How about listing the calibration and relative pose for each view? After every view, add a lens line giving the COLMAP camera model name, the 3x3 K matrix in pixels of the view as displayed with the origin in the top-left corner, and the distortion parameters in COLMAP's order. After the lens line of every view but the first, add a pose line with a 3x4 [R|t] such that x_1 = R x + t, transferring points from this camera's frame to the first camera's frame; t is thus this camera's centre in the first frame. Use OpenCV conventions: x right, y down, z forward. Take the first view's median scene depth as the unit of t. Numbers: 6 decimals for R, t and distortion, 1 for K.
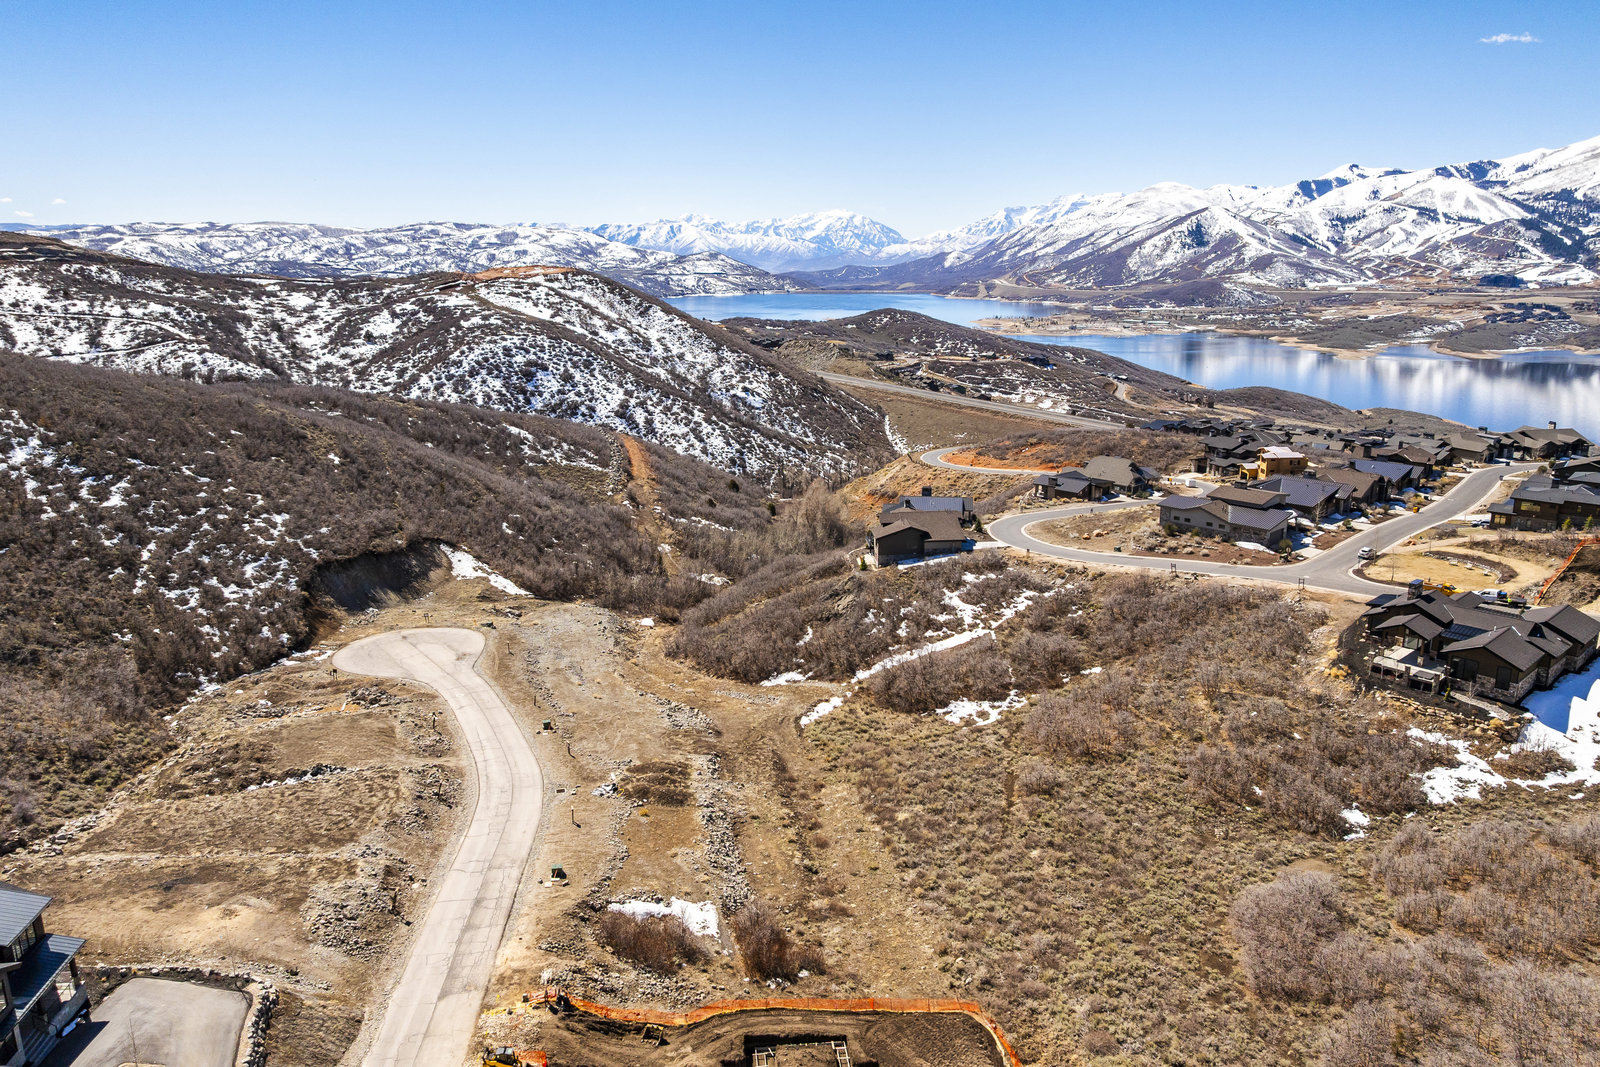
lens RADIAL K [[1144.8, 0, 803.4], [0, 1144.8, 520.8], [0, 0, 1]] dist [-0.038173, 0.009246]
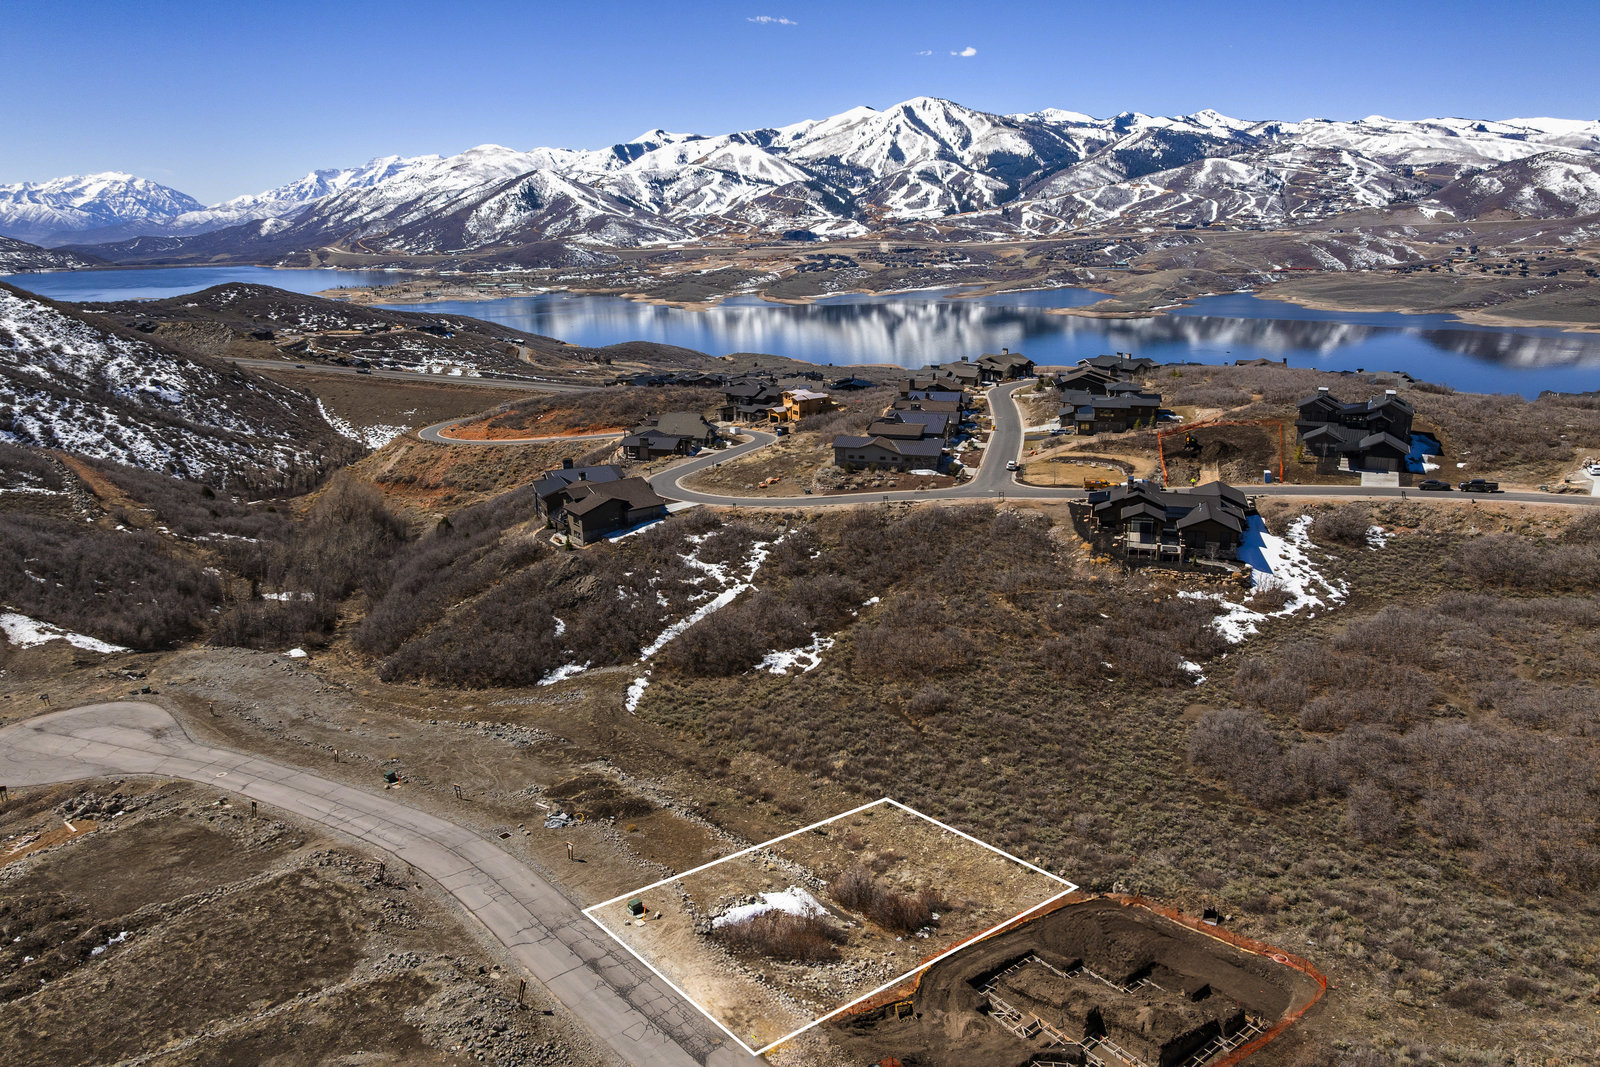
lens RADIAL K [[1144.8, 0, 804.3], [0, 1144.8, 527.5], [0, 0, 1]] dist [-0.038173, 0.009246]
pose [[0.843907, -0.147272, 0.515879, -0.093889], [0.128658, 0.989080, 0.071894, -0.006485], [-0.520834, 0.005700, 0.853639, 0.028939]]
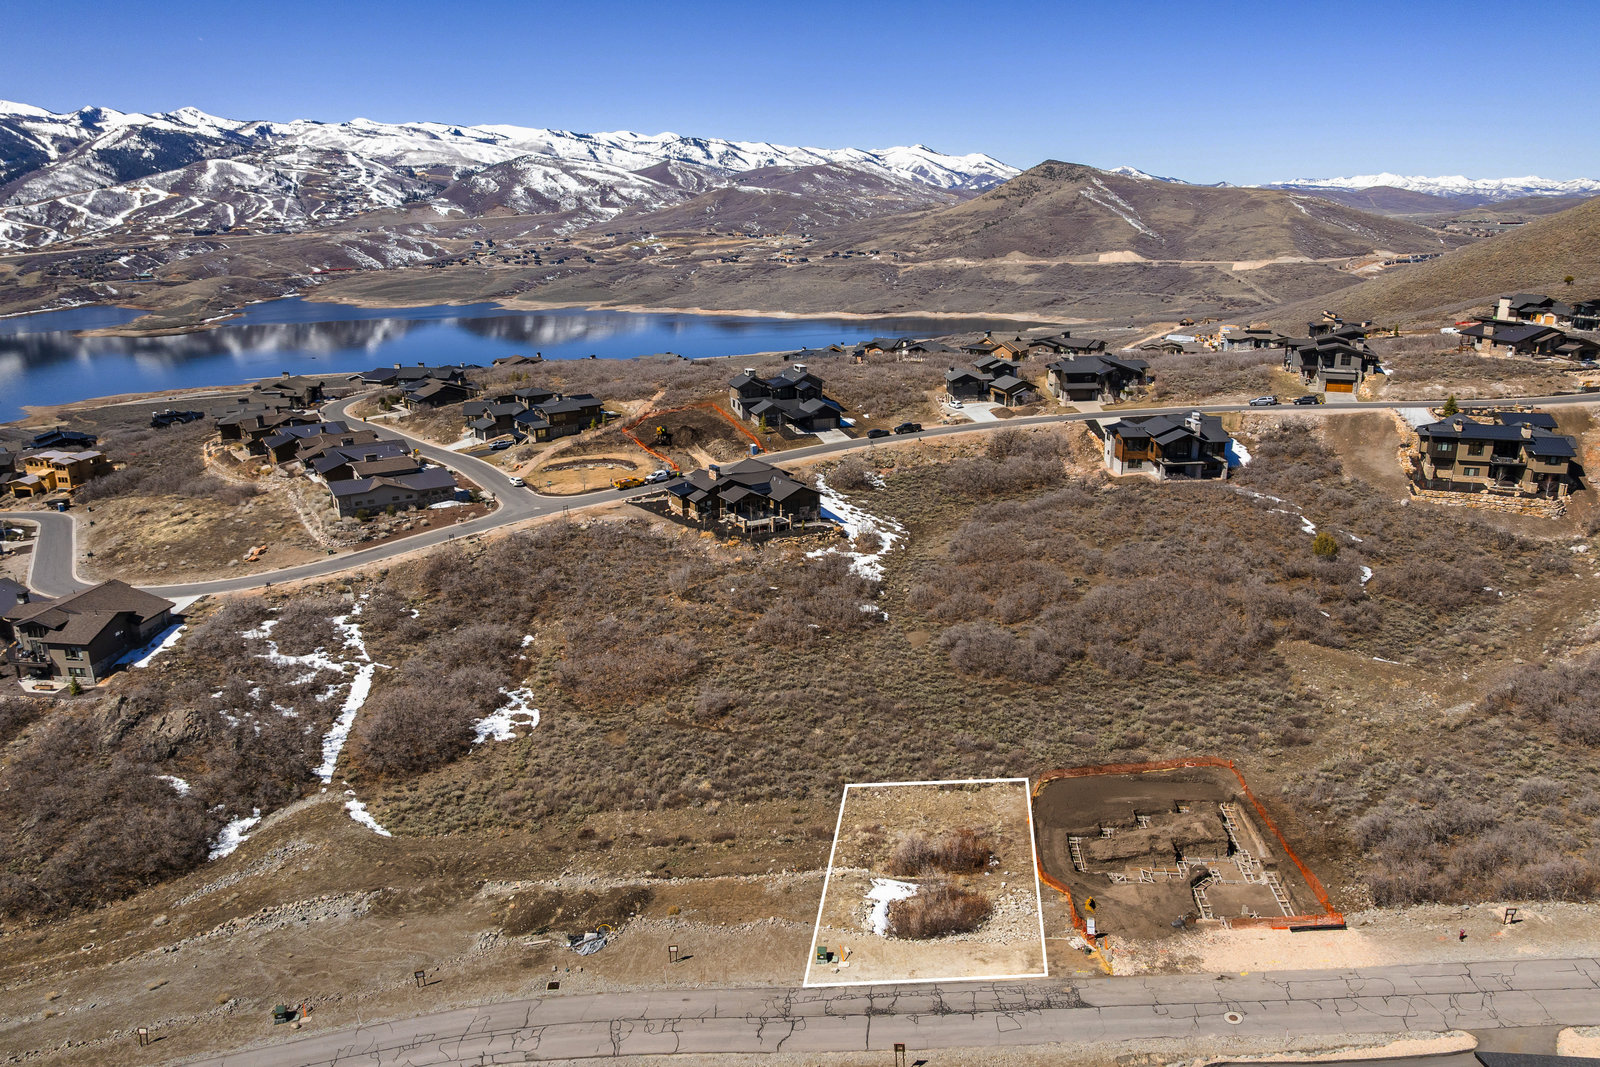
lens RADIAL K [[1144.8, 0, 807.9], [0, 1144.8, 529.4], [0, 0, 1]] dist [-0.038173, 0.009246]
pose [[0.188843, -0.272402, 0.943470, -0.170468], [0.238664, 0.944681, 0.224981, -0.035531], [-0.952564, 0.182686, 0.243409, 0.132647]]
